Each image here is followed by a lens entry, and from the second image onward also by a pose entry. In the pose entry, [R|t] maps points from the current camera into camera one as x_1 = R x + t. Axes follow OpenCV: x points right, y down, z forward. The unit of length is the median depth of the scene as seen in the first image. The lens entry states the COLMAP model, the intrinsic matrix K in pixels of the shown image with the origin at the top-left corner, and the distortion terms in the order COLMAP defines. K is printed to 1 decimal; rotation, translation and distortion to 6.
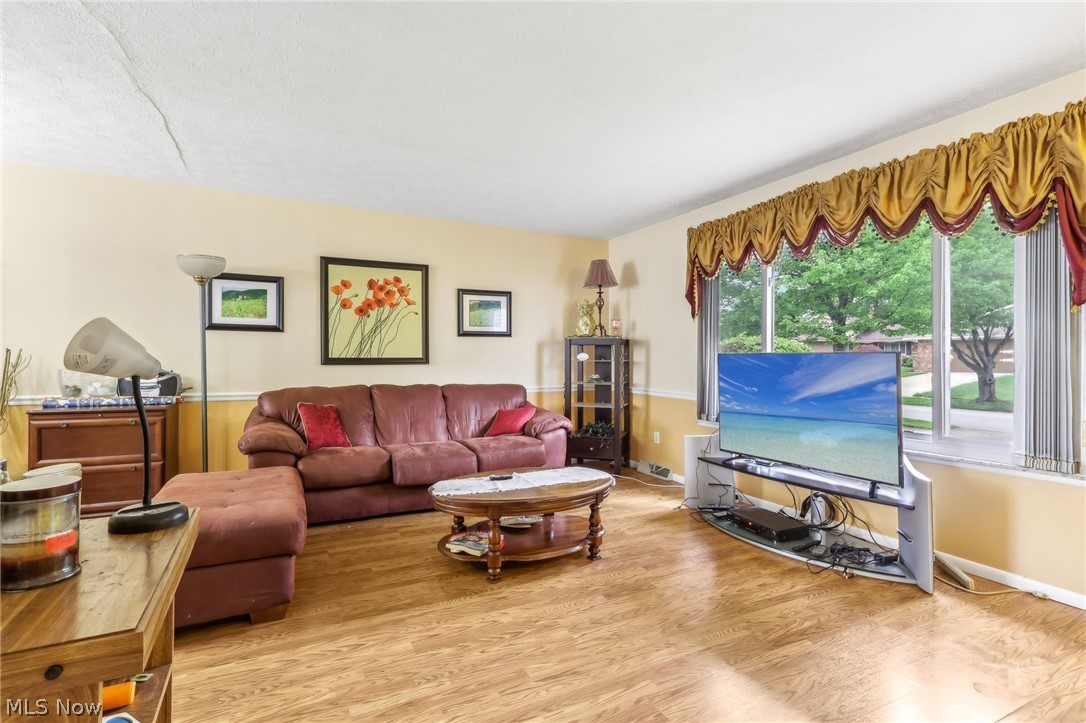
lens RADIAL K [[516.3, 0, 543.0], [0, 516.3, 361.5], [0, 0, 1]] dist [0.000700, 0.000101]
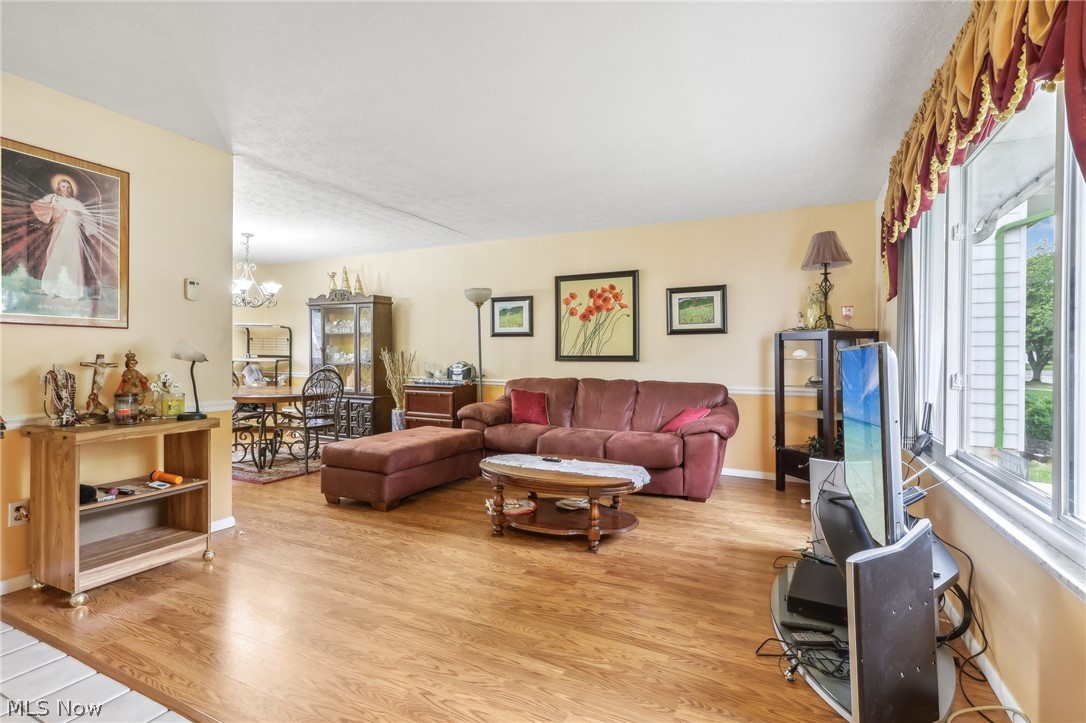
lens RADIAL K [[513.0, 0, 543.0], [0, 513.0, 361.5], [0, 0, 1]] dist [-0.000548, -0.000256]
pose [[0.606511, 0.007544, -0.795039, 0.556200], [-0.007587, 0.999964, 0.003700, 0.002776], [0.795039, 0.003788, 0.606547, 0.203408]]
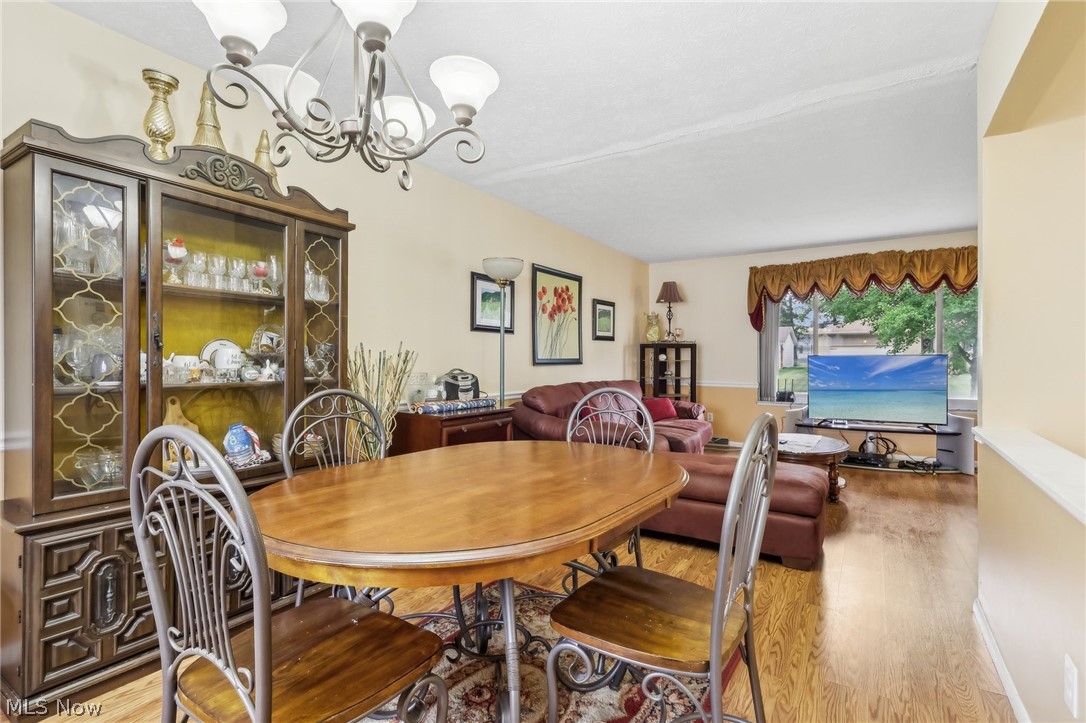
lens RADIAL K [[513.0, 0, 543.0], [0, 513.0, 361.5], [0, 0, 1]] dist [-0.000548, -0.000256]
pose [[0.858749, -0.005872, 0.512362, -0.943768], [0.006740, 0.999977, 0.000163, -0.001975], [-0.512352, 0.003313, 0.858769, 0.084958]]
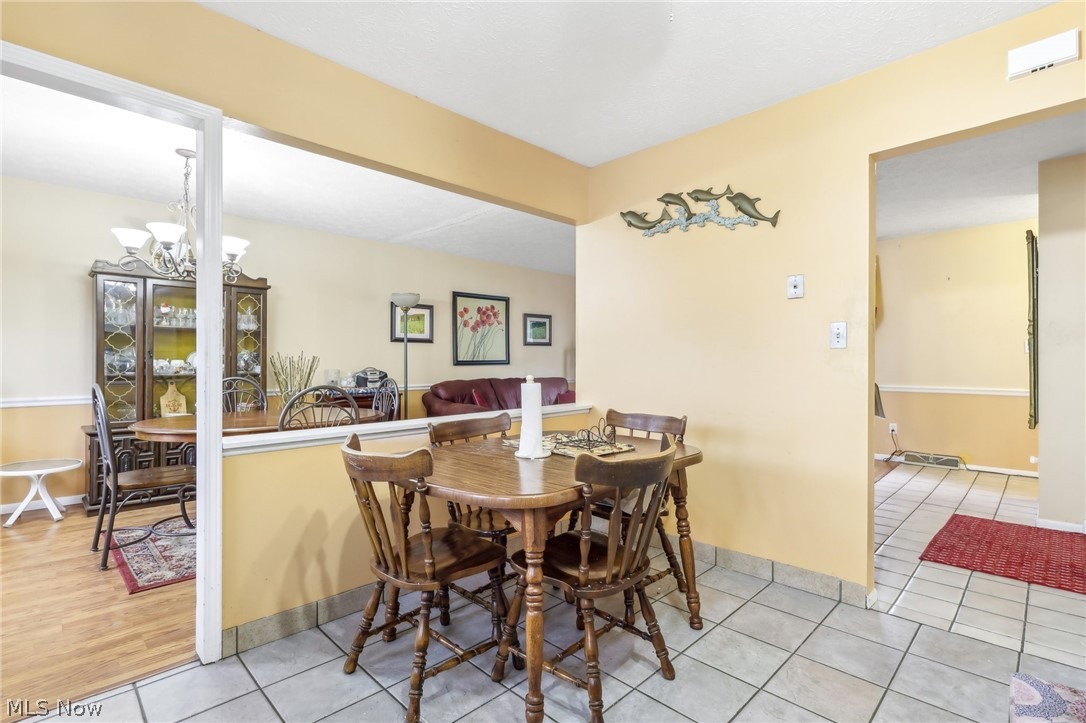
lens RADIAL K [[509.1, 0, 543.0], [0, 509.1, 361.5], [0, 0, 1]] dist [0.001906, 0.000491]
pose [[0.949211, -0.005606, 0.314589, -0.636585], [0.006474, 0.999978, -0.001713, -0.000751], [-0.314572, 0.003662, 0.949226, -0.441497]]
